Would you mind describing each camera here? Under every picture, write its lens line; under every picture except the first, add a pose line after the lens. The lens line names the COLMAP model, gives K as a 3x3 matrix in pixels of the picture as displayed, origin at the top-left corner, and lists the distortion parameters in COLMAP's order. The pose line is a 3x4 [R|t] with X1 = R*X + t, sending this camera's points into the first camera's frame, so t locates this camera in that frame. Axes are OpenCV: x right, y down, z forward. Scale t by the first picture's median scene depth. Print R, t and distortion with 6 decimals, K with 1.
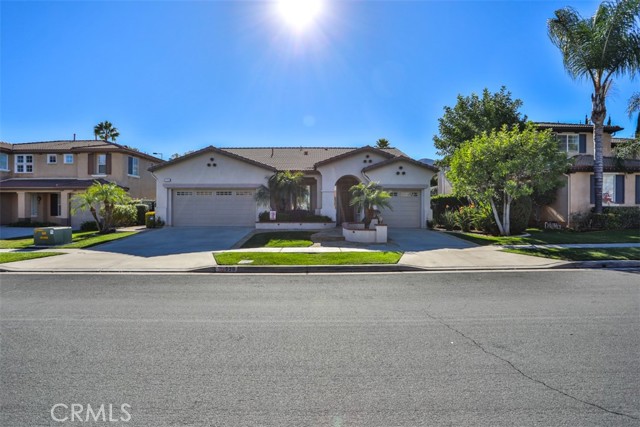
lens RADIAL K [[329.5, 0, 320.8], [0, 329.5, 214.1], [0, 0, 1]] dist [-0.028563, 0.006255]
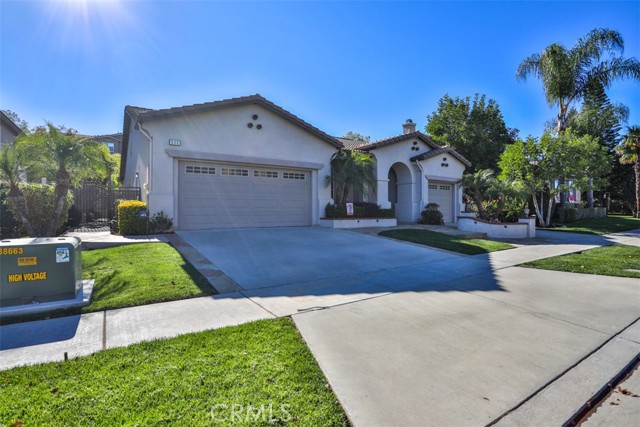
lens RADIAL K [[329.5, 0, 319.0], [0, 329.5, 213.2], [0, 0, 1]] dist [-0.028563, 0.006255]
pose [[0.809324, -0.004569, 0.587345, -0.594118], [0.004282, 0.999989, 0.001878, 0.010932], [-0.587347, 0.000995, 0.809335, 0.436390]]
